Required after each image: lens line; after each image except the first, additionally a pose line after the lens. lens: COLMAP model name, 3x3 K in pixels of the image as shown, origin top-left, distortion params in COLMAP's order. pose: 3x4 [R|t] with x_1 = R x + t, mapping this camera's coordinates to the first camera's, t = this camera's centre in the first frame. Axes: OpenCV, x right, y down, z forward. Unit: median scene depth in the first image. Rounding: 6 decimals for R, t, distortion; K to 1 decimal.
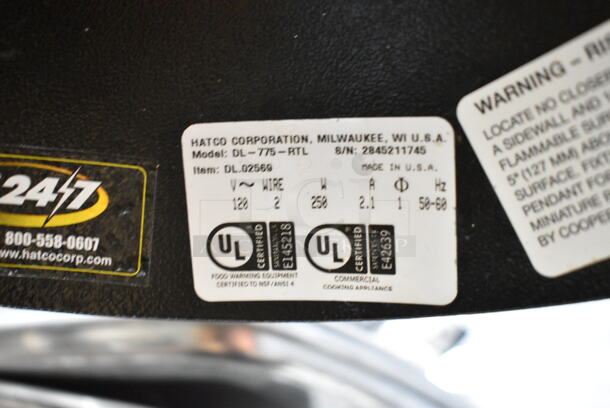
lens RADIAL K [[851.7, 0, 303.2], [0, 851.7, 203.9], [0, 0, 1]] dist [-0.025961, 0.000000]
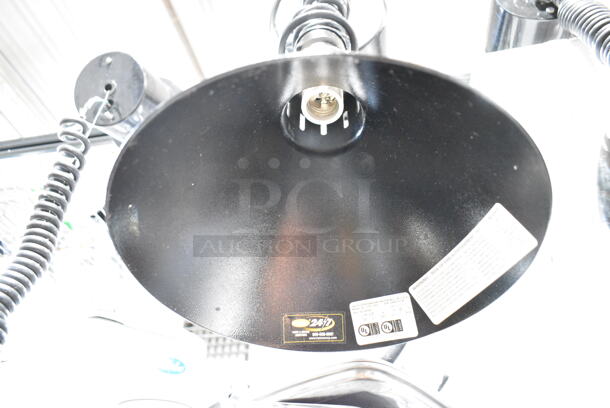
lens RADIAL K [[459.5, 0, 305.3], [0, 459.5, 200.7], [0, 0, 1]] dist [-0.013829, 0.009544]
pose [[0.988236, -0.141351, -0.058396, -0.153608], [0.103485, 0.899163, -0.425202, 0.425855], [0.112610, 0.414157, 0.903213, -1.433916]]
